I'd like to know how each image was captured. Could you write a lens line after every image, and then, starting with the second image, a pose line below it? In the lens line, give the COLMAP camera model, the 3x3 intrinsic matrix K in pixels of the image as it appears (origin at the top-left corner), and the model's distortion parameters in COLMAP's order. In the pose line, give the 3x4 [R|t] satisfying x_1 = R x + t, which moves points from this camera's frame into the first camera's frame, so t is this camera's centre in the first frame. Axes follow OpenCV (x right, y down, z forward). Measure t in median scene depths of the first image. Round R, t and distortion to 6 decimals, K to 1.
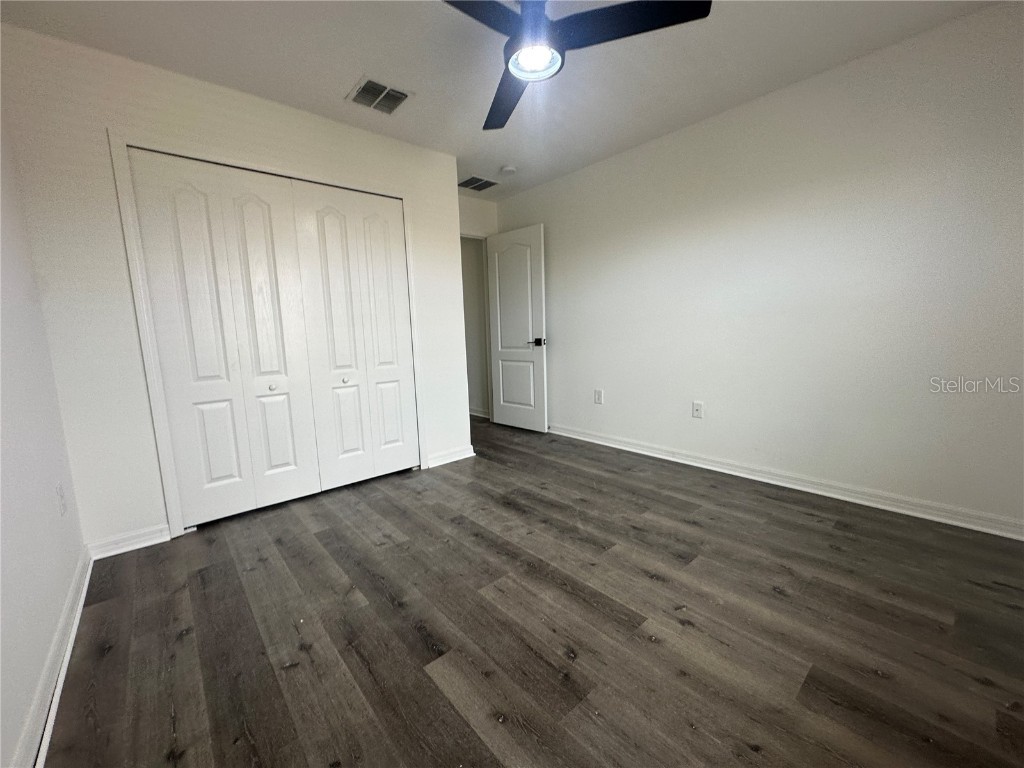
lens RADIAL K [[408.5, 0, 512.0], [0, 408.5, 384.0], [0, 0, 1]] dist [0.002623, 0.000157]
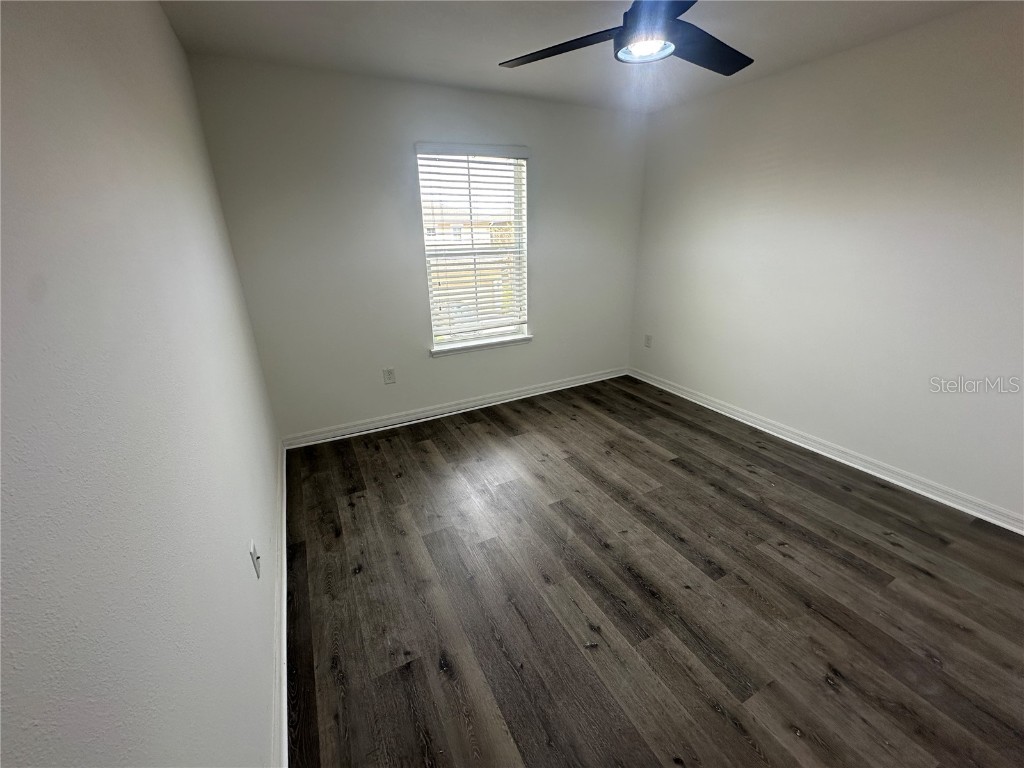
lens RADIAL K [[408.5, 0, 512.0], [0, 408.5, 384.0], [0, 0, 1]] dist [0.002623, 0.000157]
pose [[-0.970324, -0.034948, 0.239270, 0.087754], [0.082976, 0.881299, 0.465217, -0.462586], [-0.227127, 0.471265, -0.852246, 1.833887]]
